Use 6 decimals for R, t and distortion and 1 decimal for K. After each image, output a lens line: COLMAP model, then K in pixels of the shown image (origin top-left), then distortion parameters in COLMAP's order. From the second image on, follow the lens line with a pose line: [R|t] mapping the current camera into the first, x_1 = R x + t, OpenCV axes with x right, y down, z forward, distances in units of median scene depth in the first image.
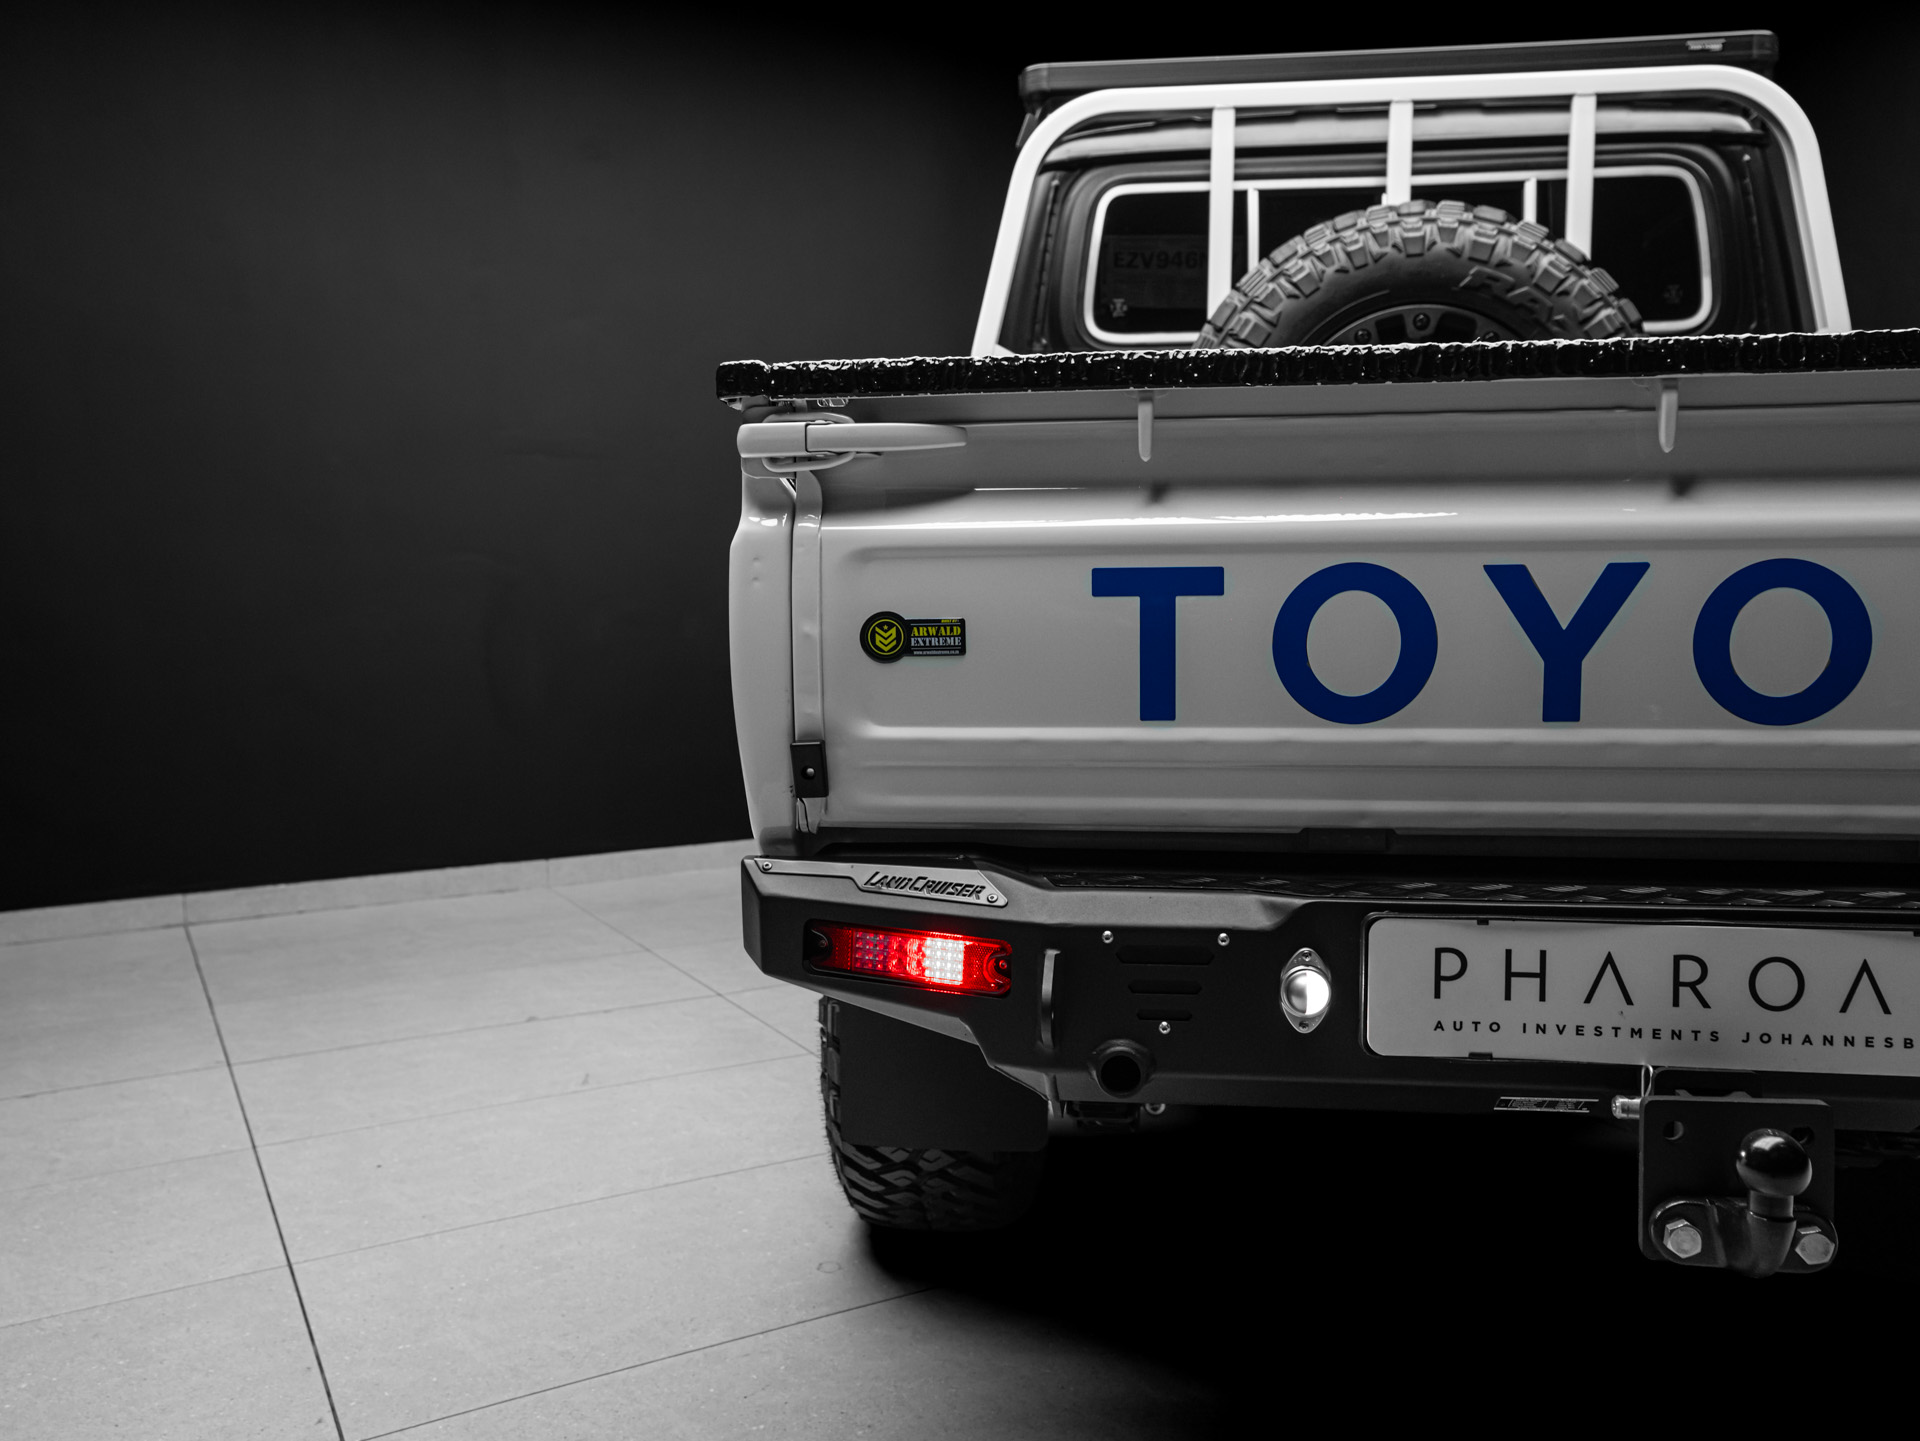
lens RADIAL K [[1524.0, 0, 960.0], [0, 1524.0, 720.5], [0, 0, 1]] dist [-0.031197, 0.079313]
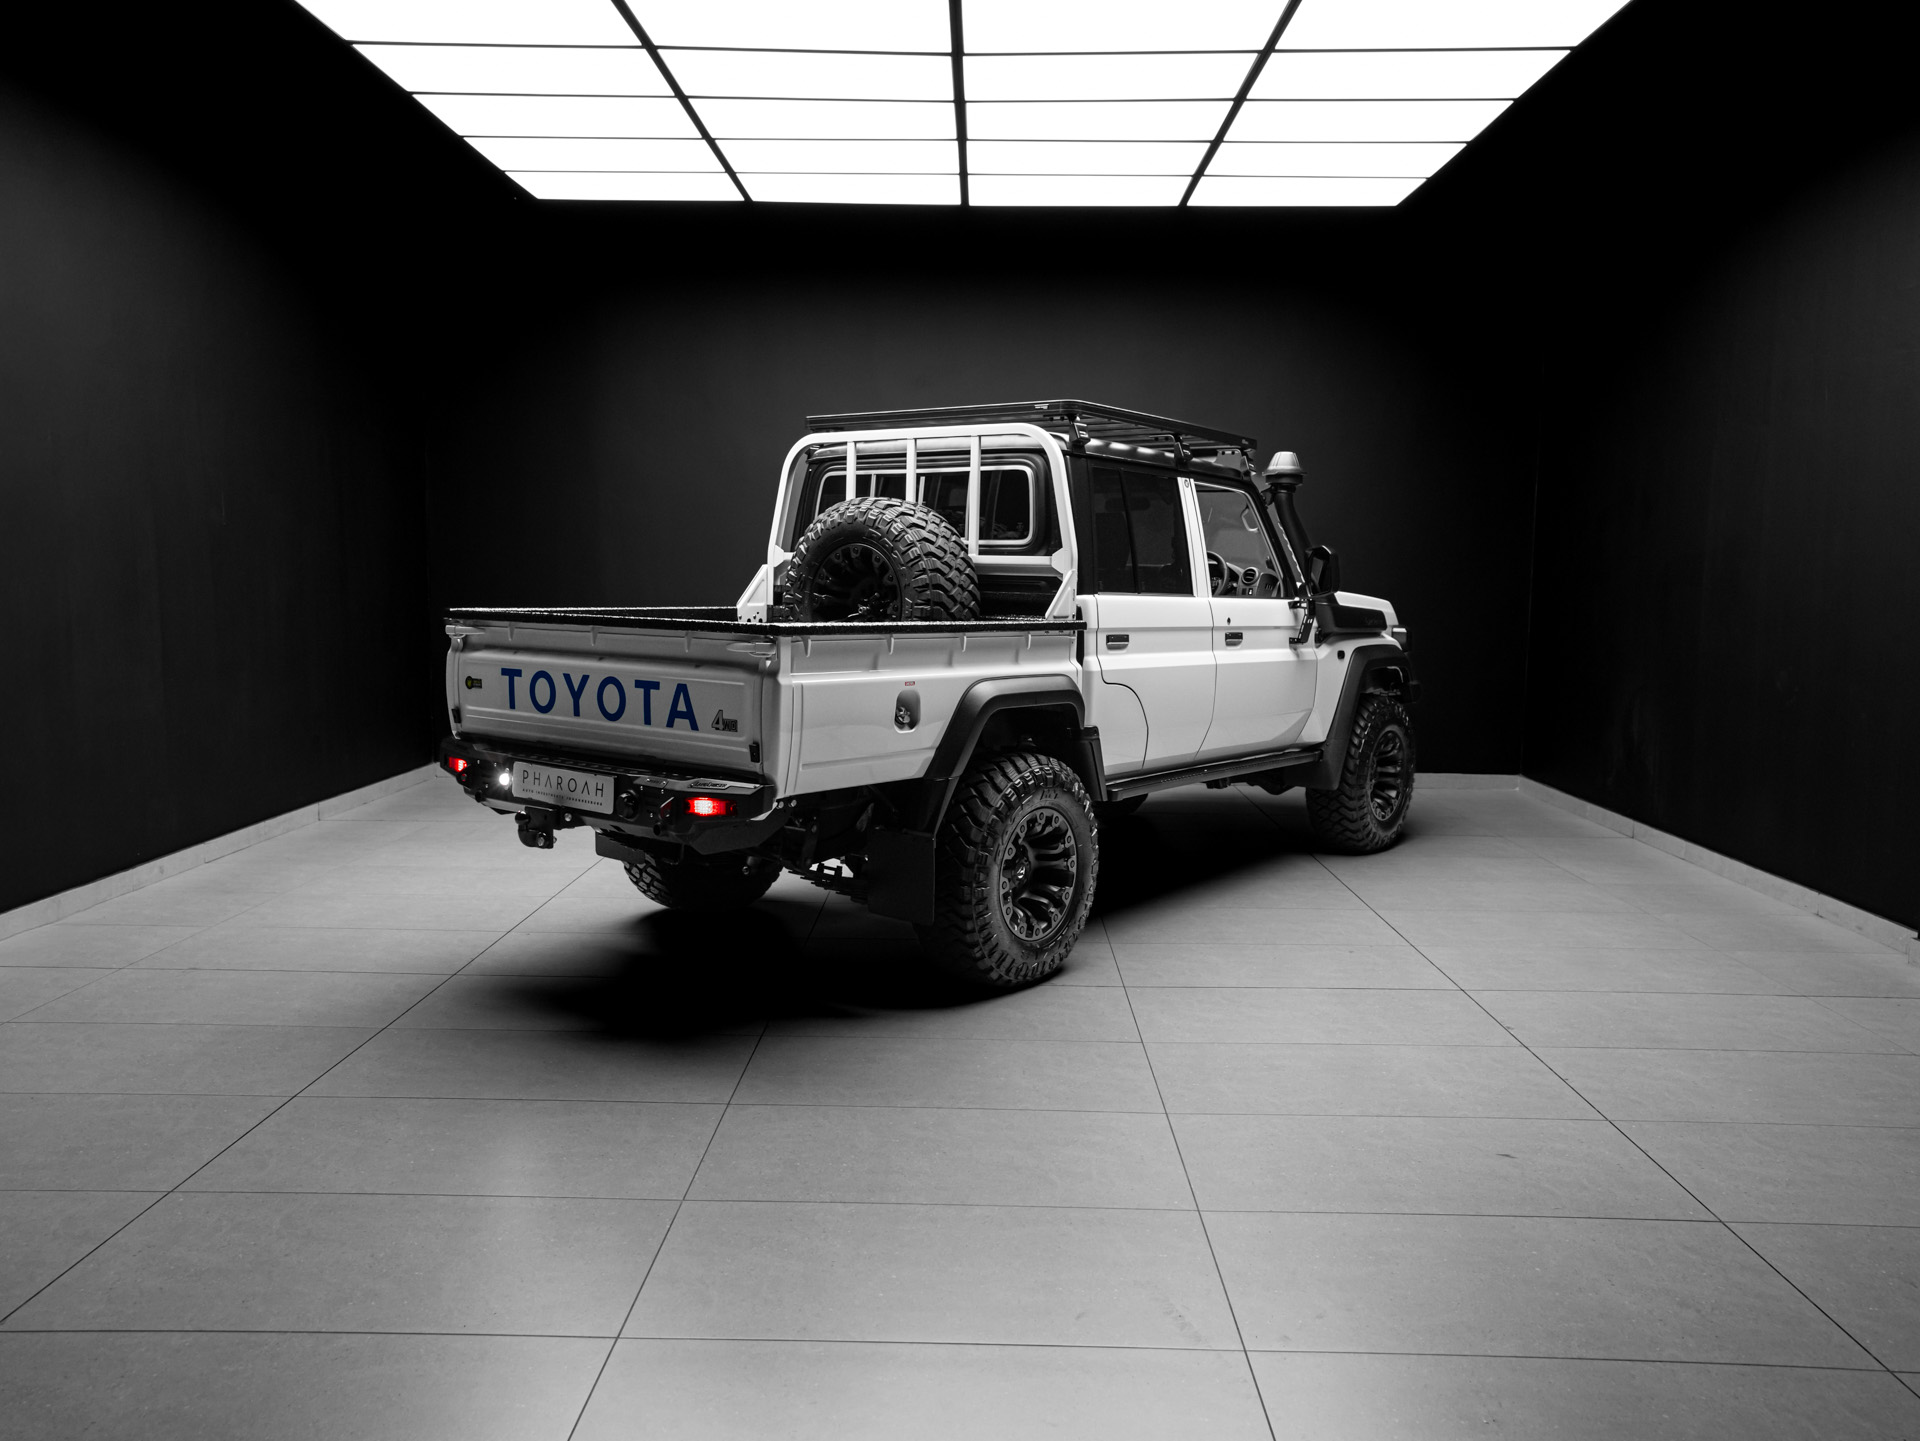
lens RADIAL K [[1427.6, 0, 960.0], [0, 1427.6, 720.5], [0, 0, 1]] dist [-0.028997, 0.067453]
pose [[0.859178, 0.071848, -0.506607, 1.594625], [-0.061771, 0.997416, 0.036695, -0.093967], [0.507934, -0.000234, 0.861396, -0.818884]]
